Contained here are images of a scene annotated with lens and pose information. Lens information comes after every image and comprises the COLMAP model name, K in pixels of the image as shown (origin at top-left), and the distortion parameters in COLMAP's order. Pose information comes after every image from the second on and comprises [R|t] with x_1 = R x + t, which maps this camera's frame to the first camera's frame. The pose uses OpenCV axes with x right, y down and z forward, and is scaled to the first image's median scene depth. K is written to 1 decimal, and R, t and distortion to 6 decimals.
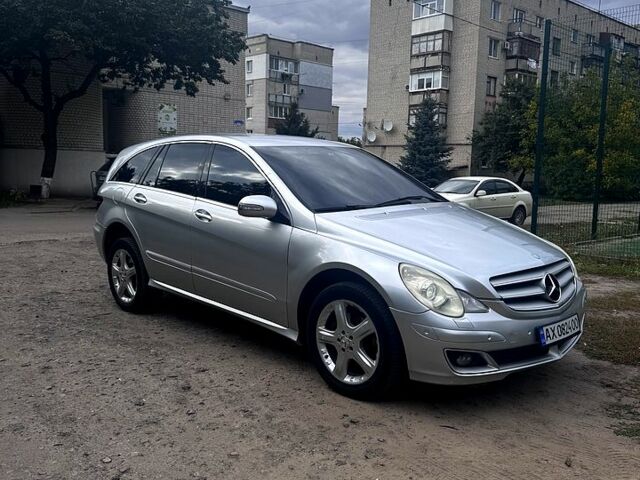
lens RADIAL K [[592.5, 0, 320.0], [0, 592.5, 240.0], [0, 0, 1]] dist [0.137688, -0.256006]
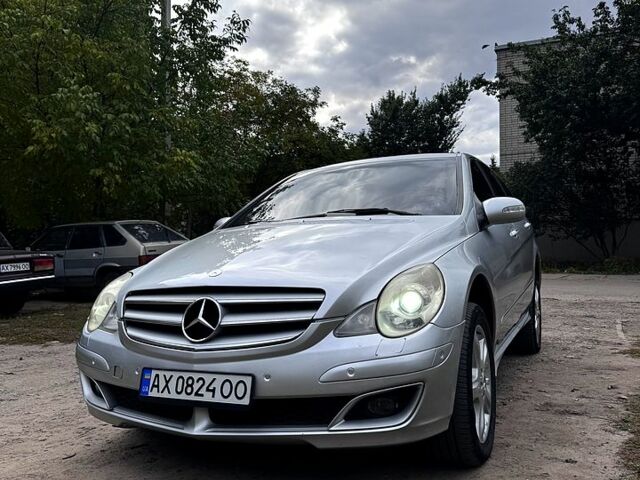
lens RADIAL K [[592.5, 0, 320.0], [0, 592.5, 240.0], [0, 0, 1]] dist [0.137688, -0.256006]
pose [[0.367241, -0.035510, -0.929448, 0.101914], [-0.086394, 0.993649, -0.072099, 0.002706], [0.926105, 0.106777, 0.361841, 0.085317]]
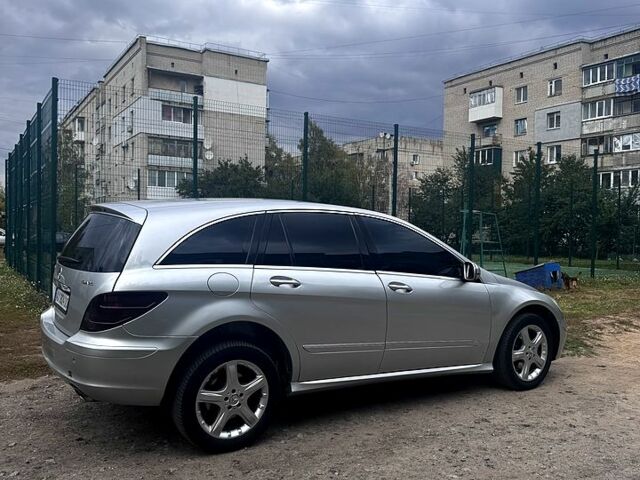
lens RADIAL K [[592.5, 0, 320.0], [0, 592.5, 240.0], [0, 0, 1]] dist [0.137688, -0.256006]
pose [[0.192536, -0.032902, 0.980738, -0.151043], [0.106449, 0.994240, 0.012457, -0.018526], [-0.975499, 0.102000, 0.194929, 0.115952]]
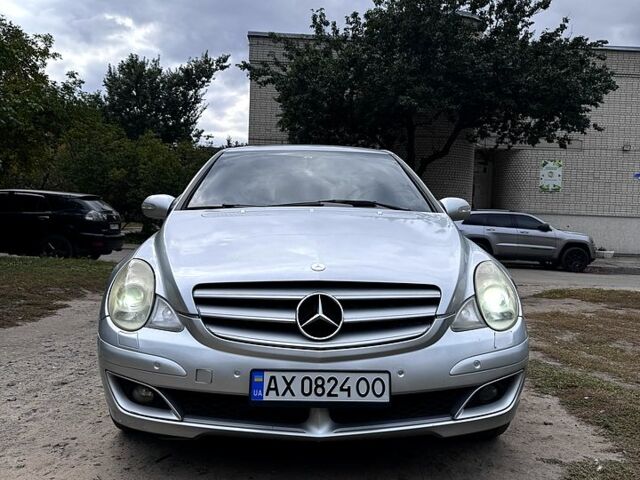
lens RADIAL K [[592.5, 0, 320.0], [0, 592.5, 240.0], [0, 0, 1]] dist [0.137688, -0.256006]
pose [[0.749819, 0.024033, -0.661206, 0.077317], [-0.098893, 0.992185, -0.076083, 0.004567], [0.654211, 0.122437, 0.746336, 0.051599]]
